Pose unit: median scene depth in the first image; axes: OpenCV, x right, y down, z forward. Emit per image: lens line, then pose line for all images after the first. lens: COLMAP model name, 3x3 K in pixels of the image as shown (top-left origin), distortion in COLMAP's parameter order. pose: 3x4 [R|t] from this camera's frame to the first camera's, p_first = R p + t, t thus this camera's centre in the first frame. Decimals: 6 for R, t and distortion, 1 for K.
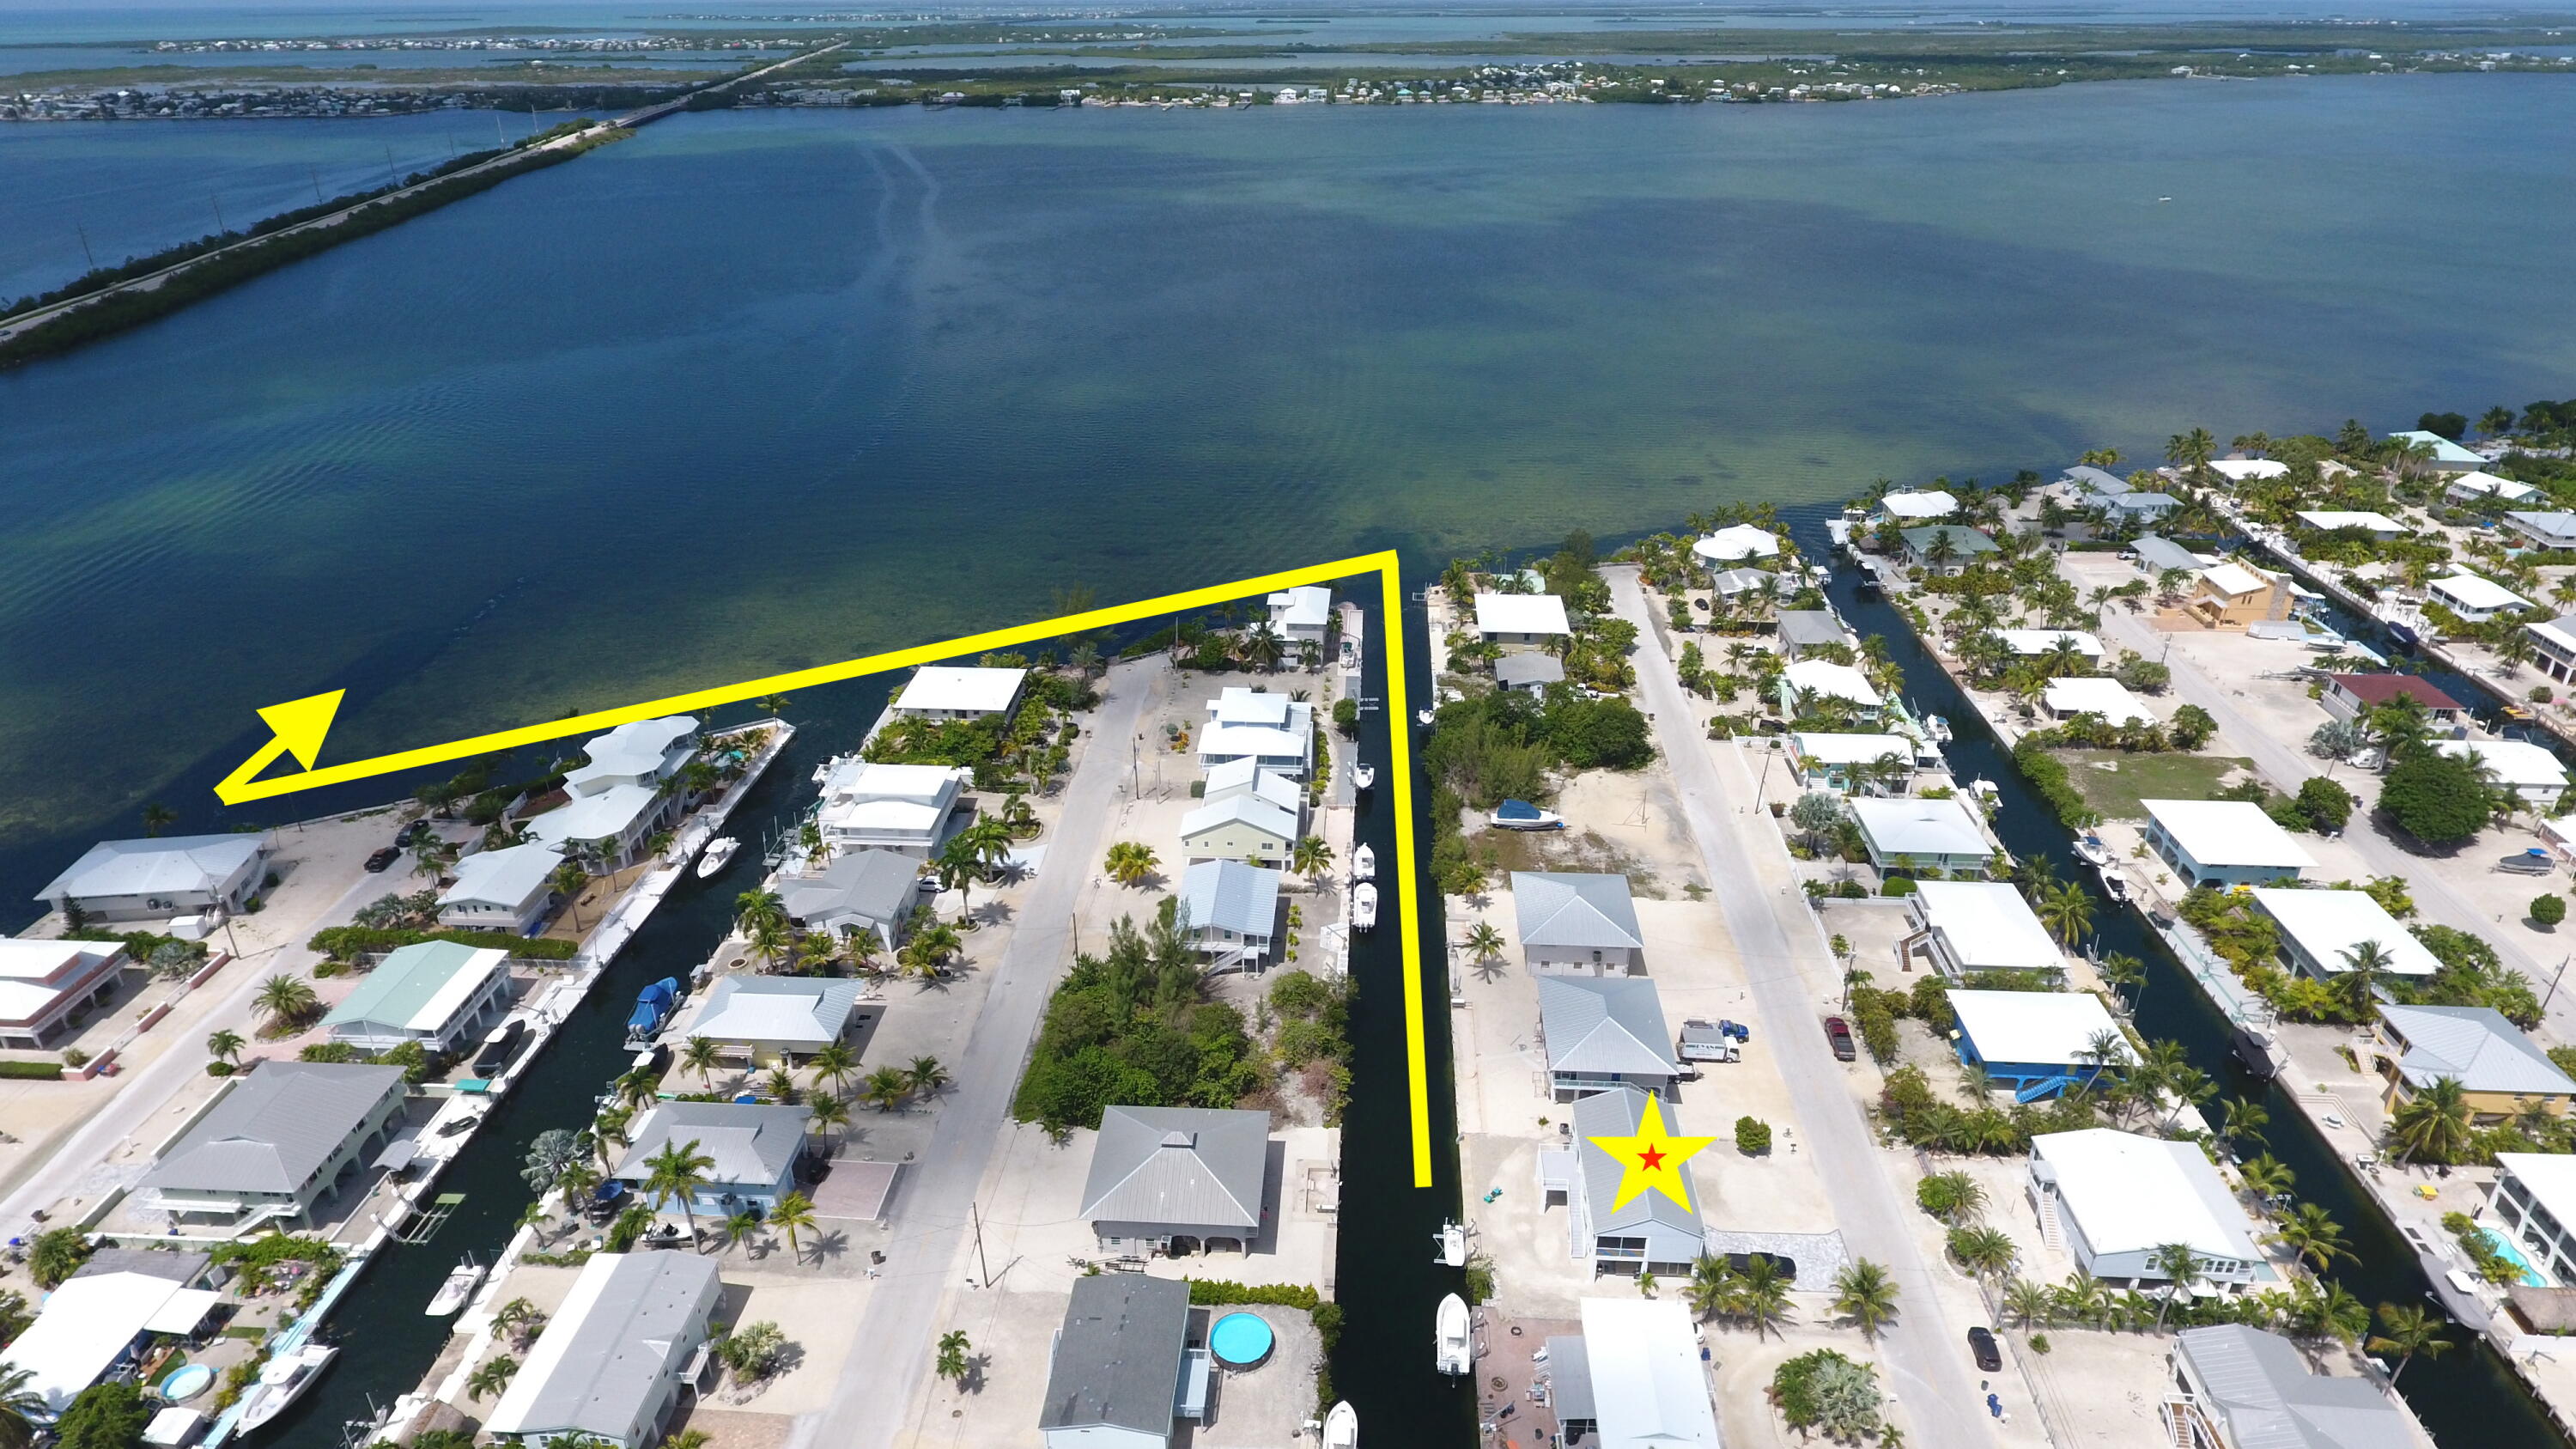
lens RADIAL K [[1498.5, 0, 1284.9], [0, 1498.5, 745.2], [0, 0, 1]] dist [-0.002001, -0.004225]
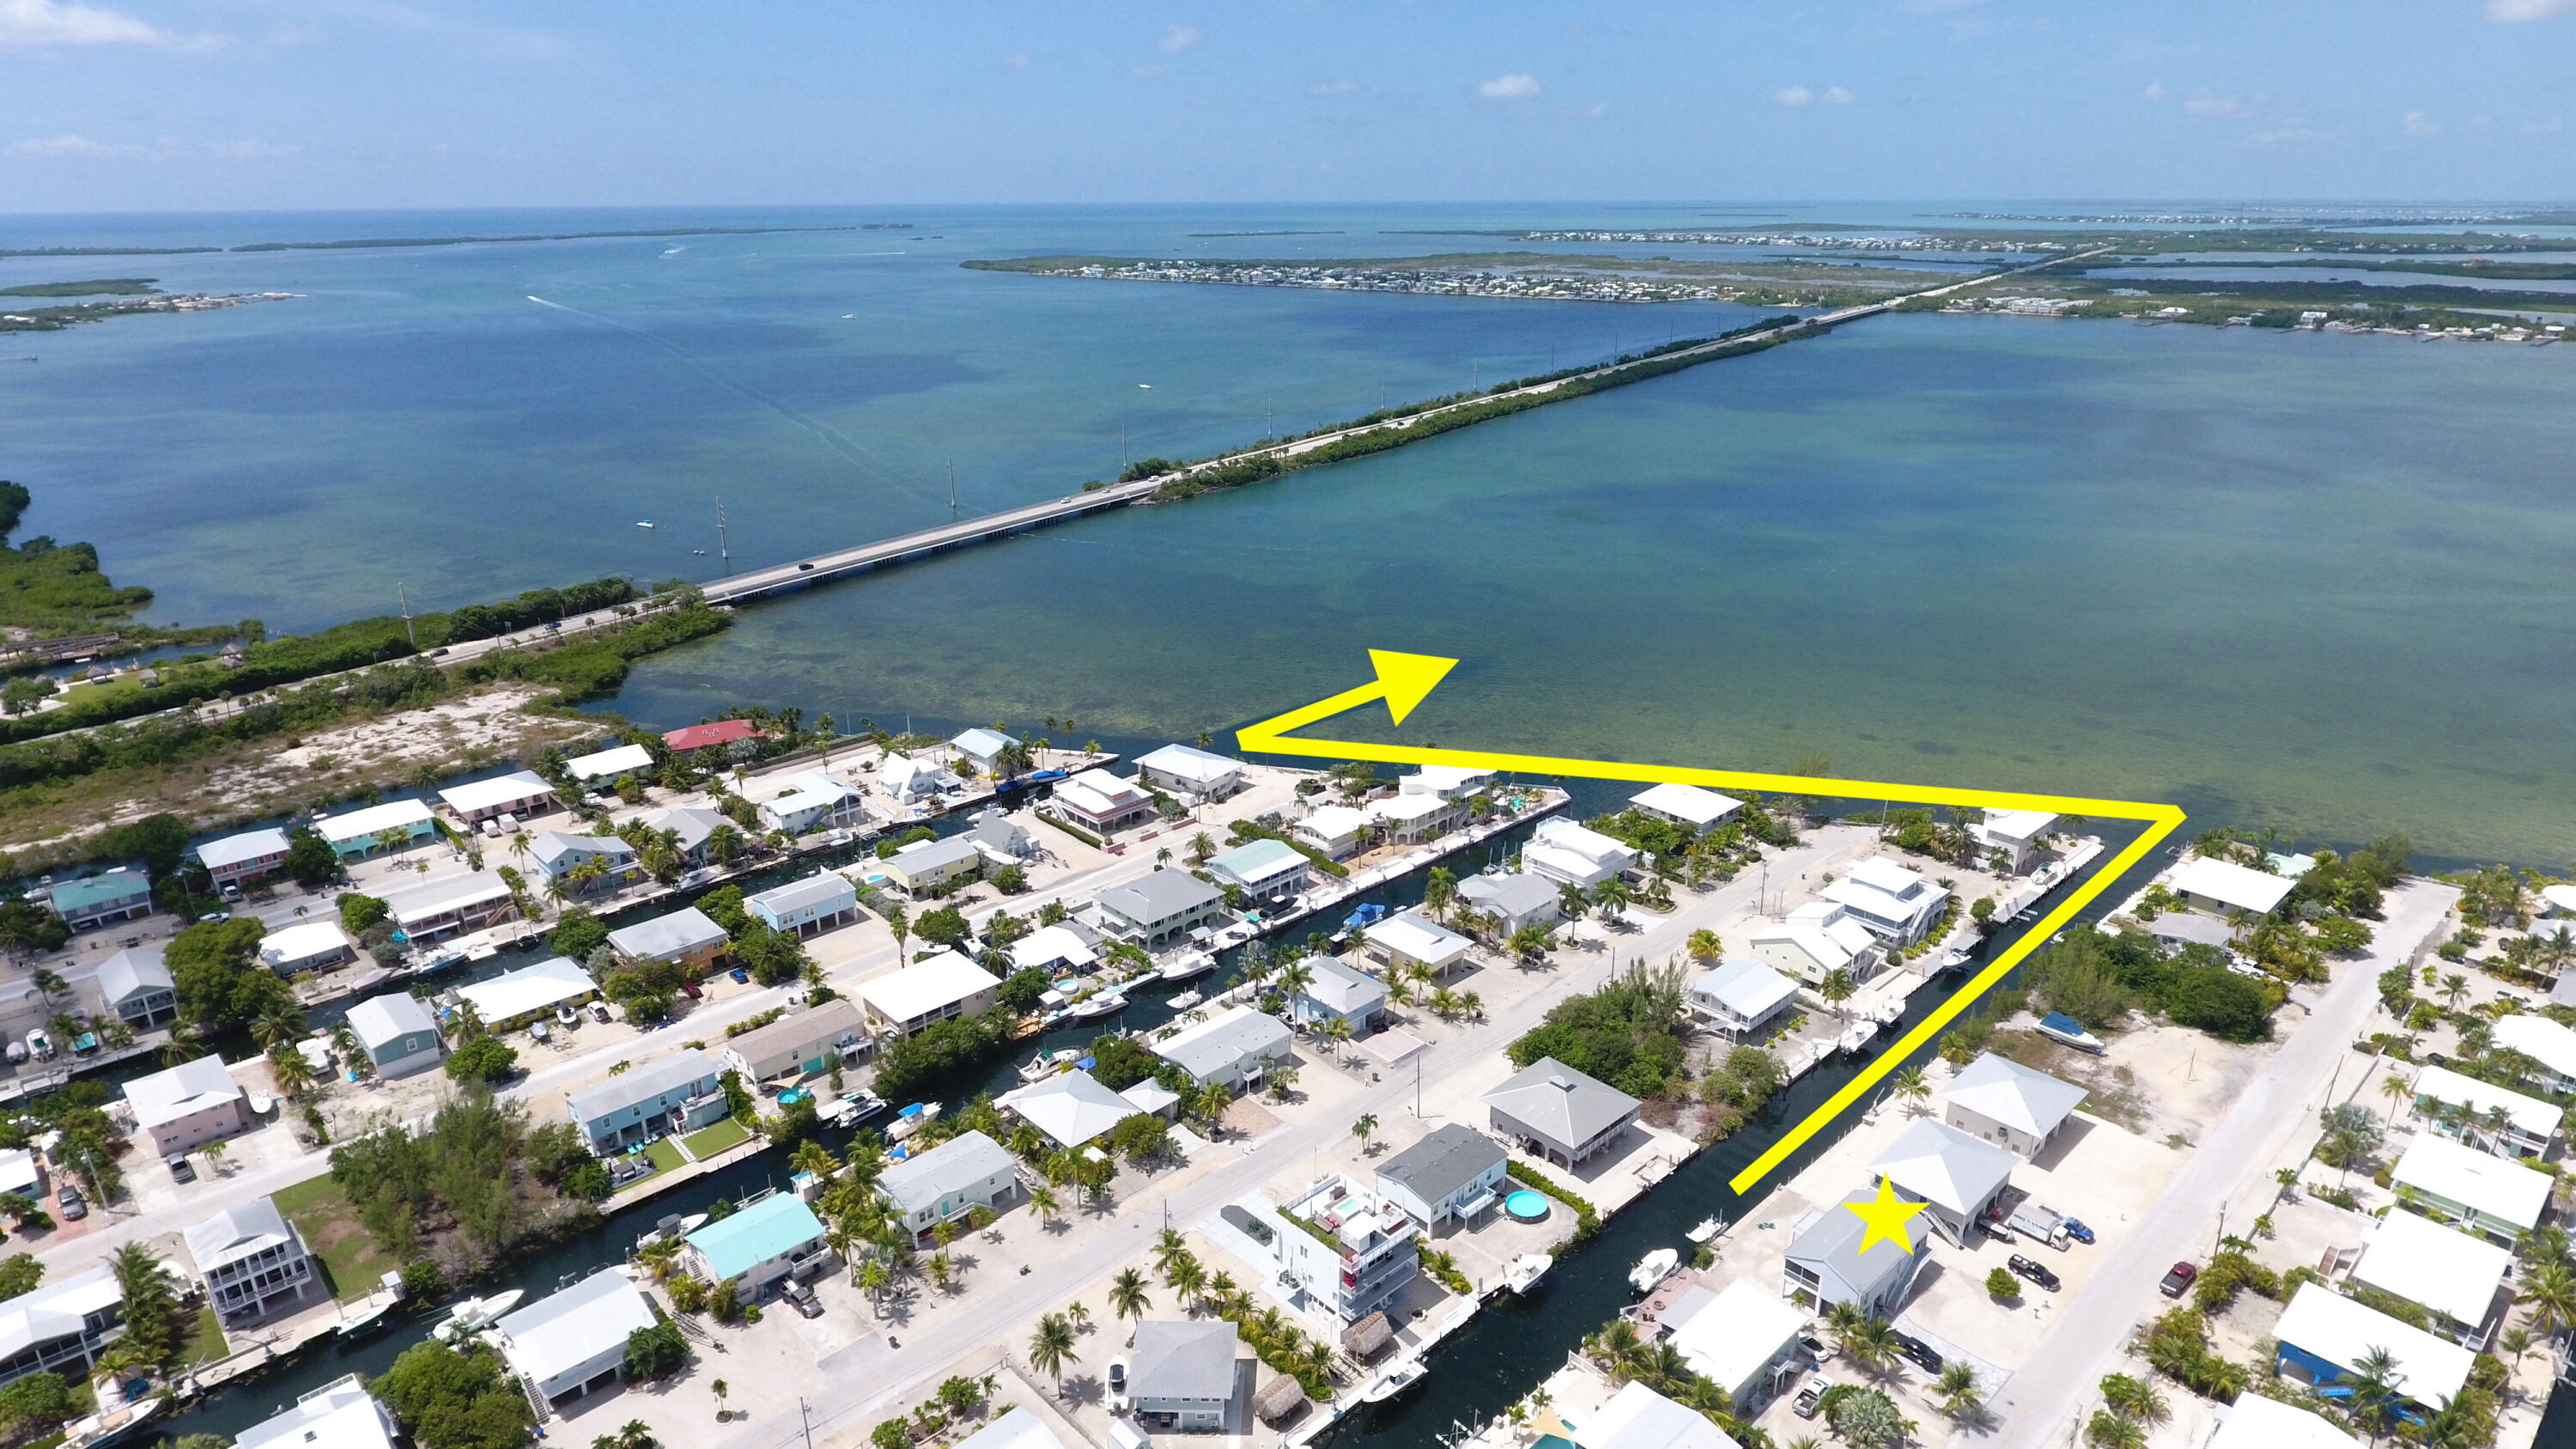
lens RADIAL K [[1486.5, 0, 1286.8], [0, 1486.5, 756.0], [0, 0, 1]] dist [-0.006394, -0.001637]
pose [[0.725247, 0.240435, -0.645142, 0.400841], [-0.304872, 0.952315, 0.012186, 0.016050], [0.617308, 0.187848, 0.763966, -0.224801]]
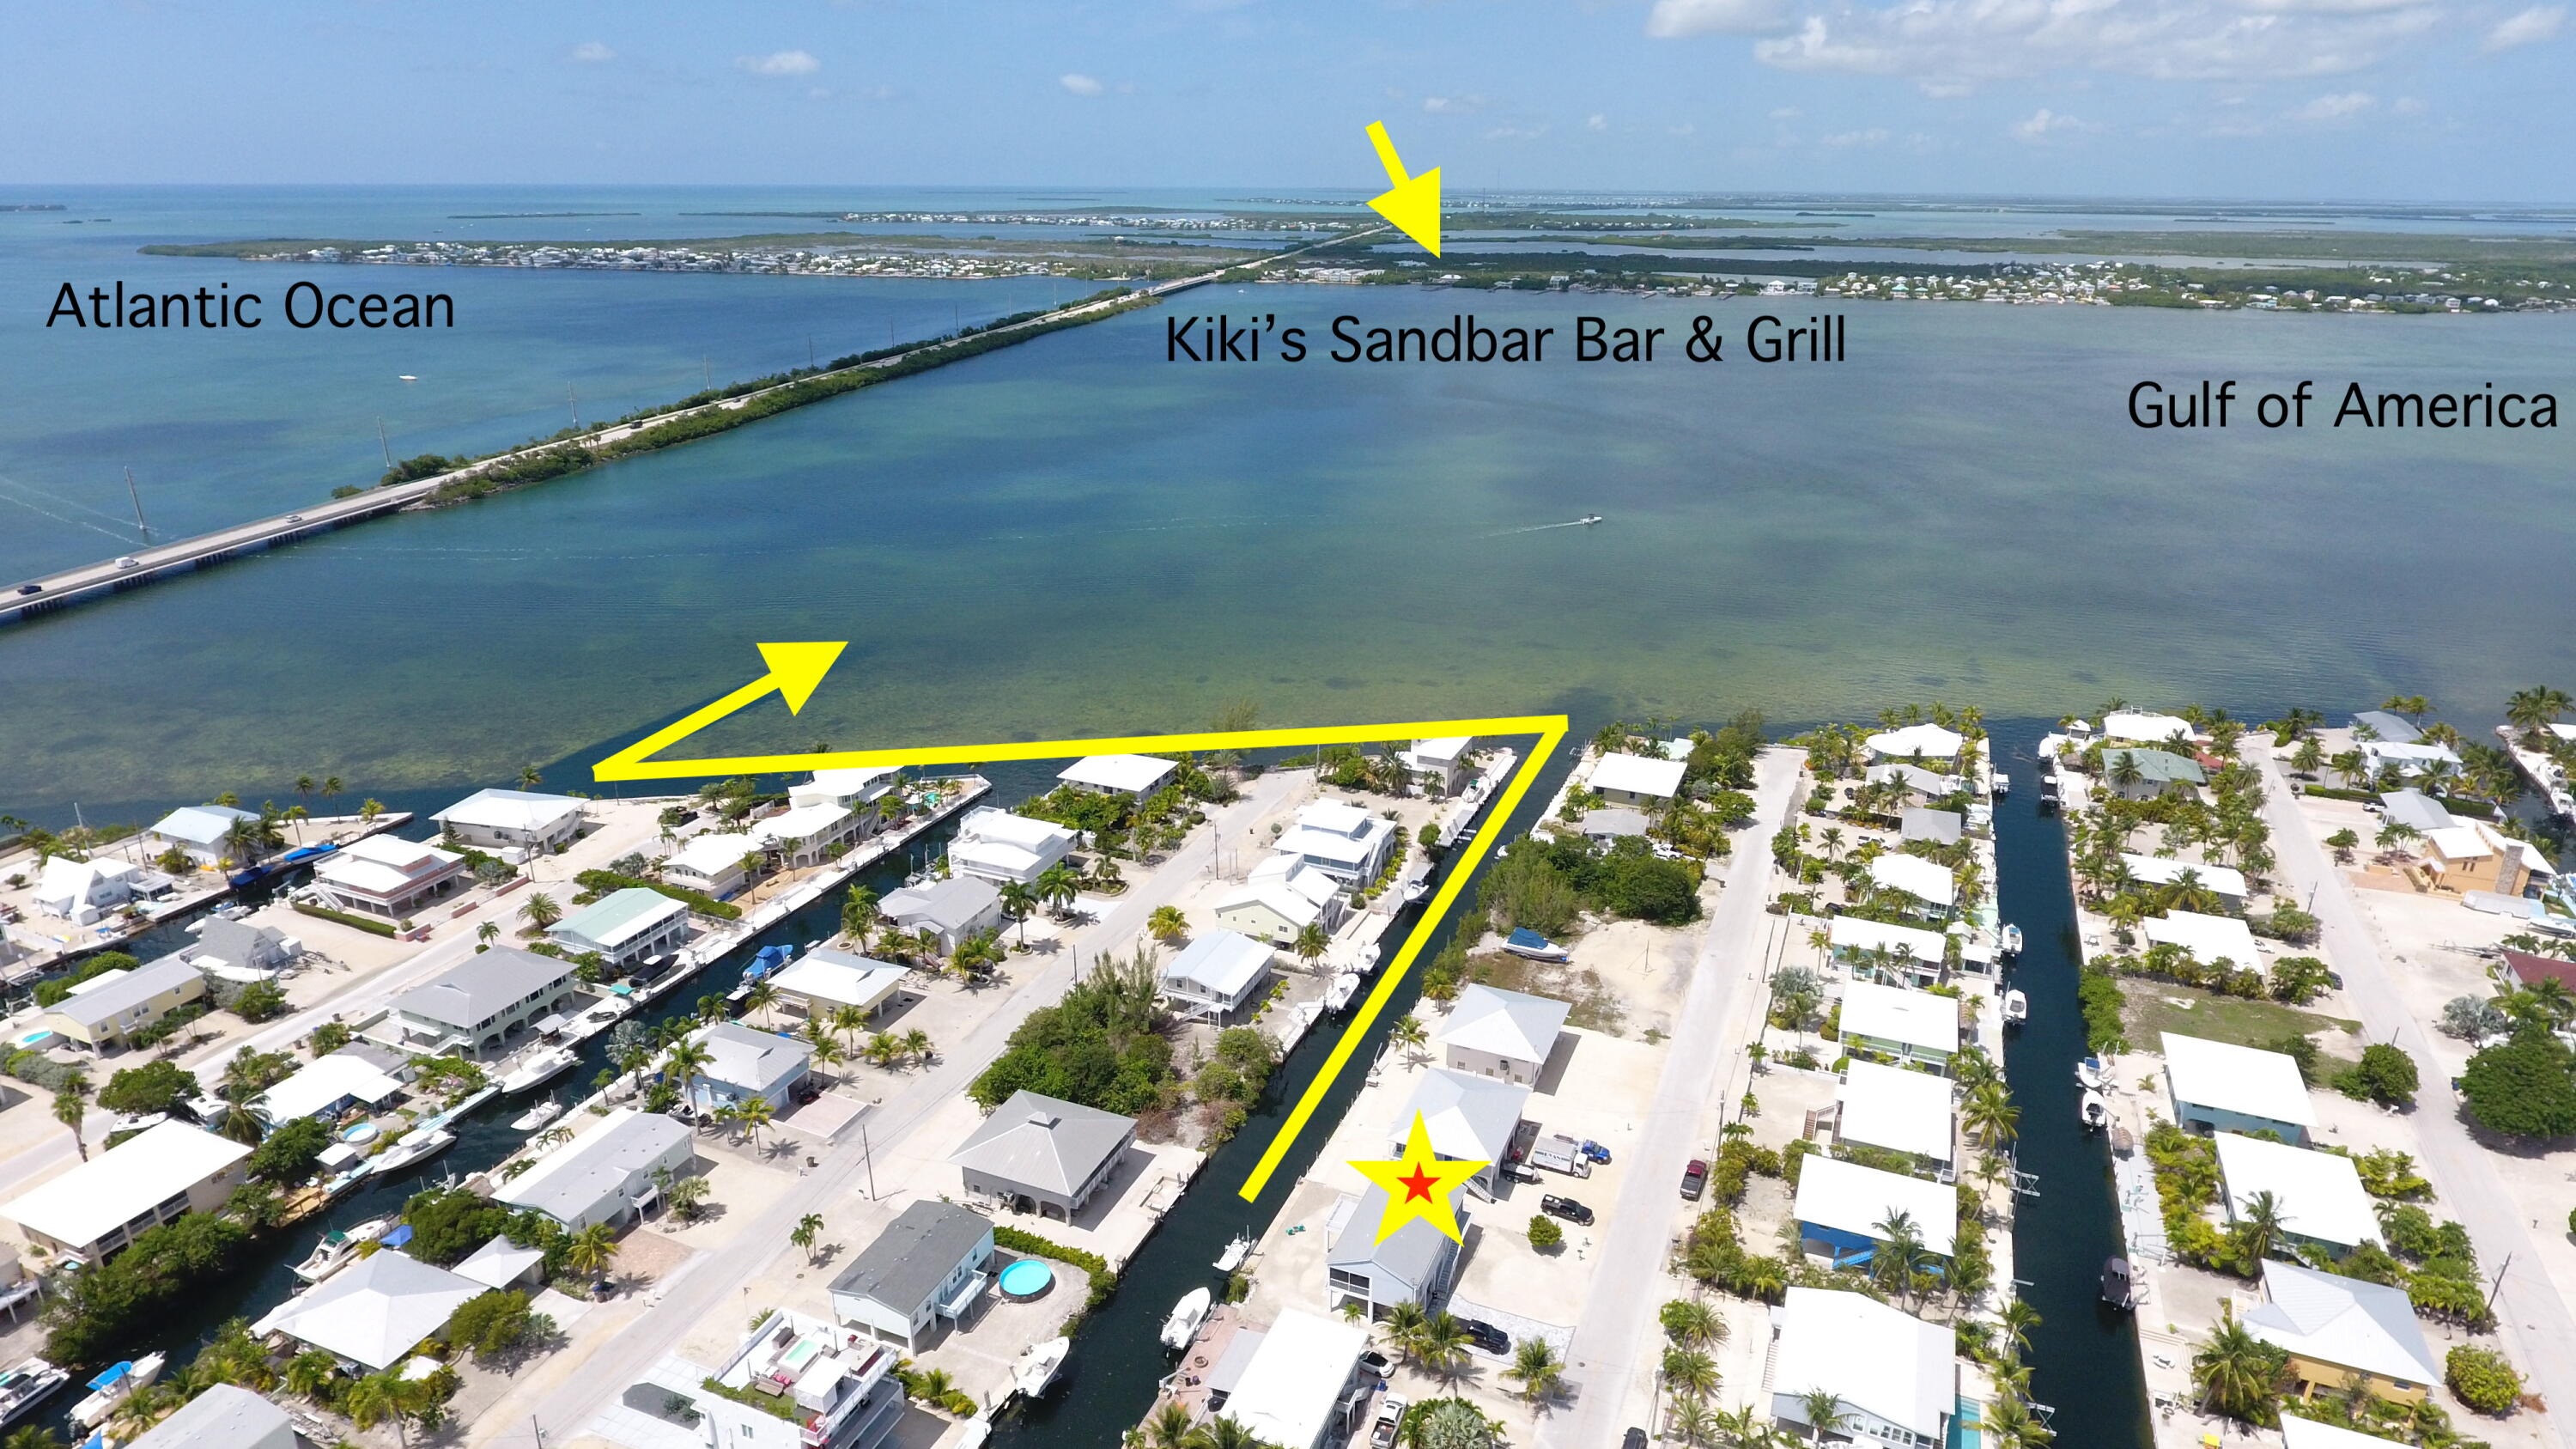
lens RADIAL K [[1498.5, 0, 1284.9], [0, 1498.5, 745.2], [0, 0, 1]] dist [-0.002001, -0.004225]
pose [[0.943585, 0.124831, -0.306701, 0.306183], [-0.156666, 0.984294, -0.081373, 0.020994], [0.291725, 0.124832, 0.948321, -0.095434]]
